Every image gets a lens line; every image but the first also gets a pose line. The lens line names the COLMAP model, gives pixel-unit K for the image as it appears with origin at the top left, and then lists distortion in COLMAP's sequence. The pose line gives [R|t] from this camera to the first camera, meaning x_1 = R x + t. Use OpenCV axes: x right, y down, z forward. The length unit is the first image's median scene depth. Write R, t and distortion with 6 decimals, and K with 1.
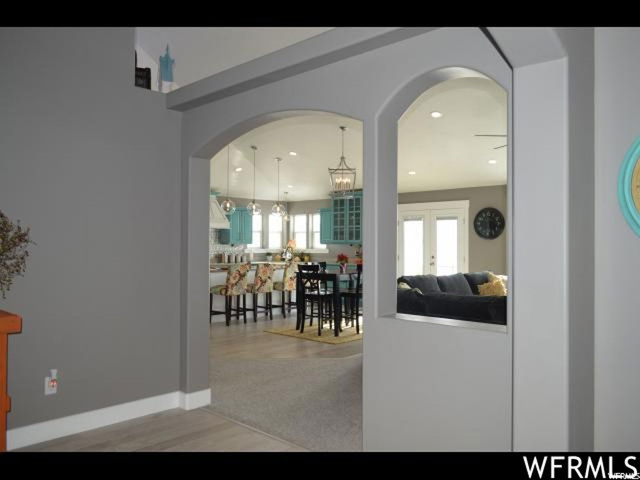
lens RADIAL K [[505.5, 0, 319.7], [0, 505.5, 240.9], [0, 0, 1]] dist [-0.003692, -0.000854]
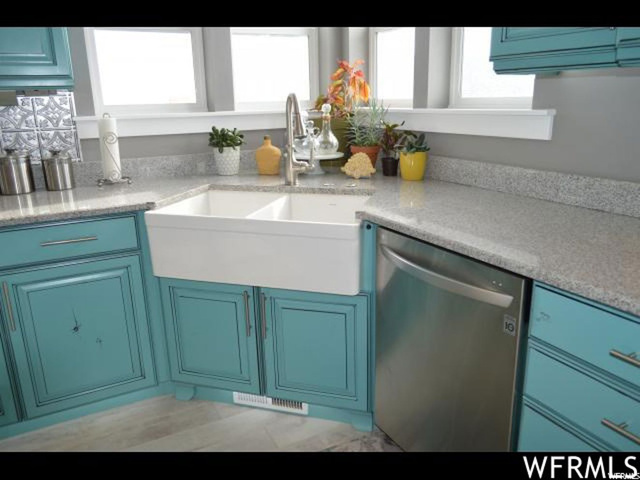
lens RADIAL K [[505.5, 0, 321.6], [0, 505.5, 239.8], [0, 0, 1]] dist [-0.003692, -0.000854]
pose [[0.943026, 0.066002, -0.326107, 0.004945], [0.029120, 0.959992, 0.278508, 0.009918], [0.331442, -0.272136, 0.903376, 0.817184]]
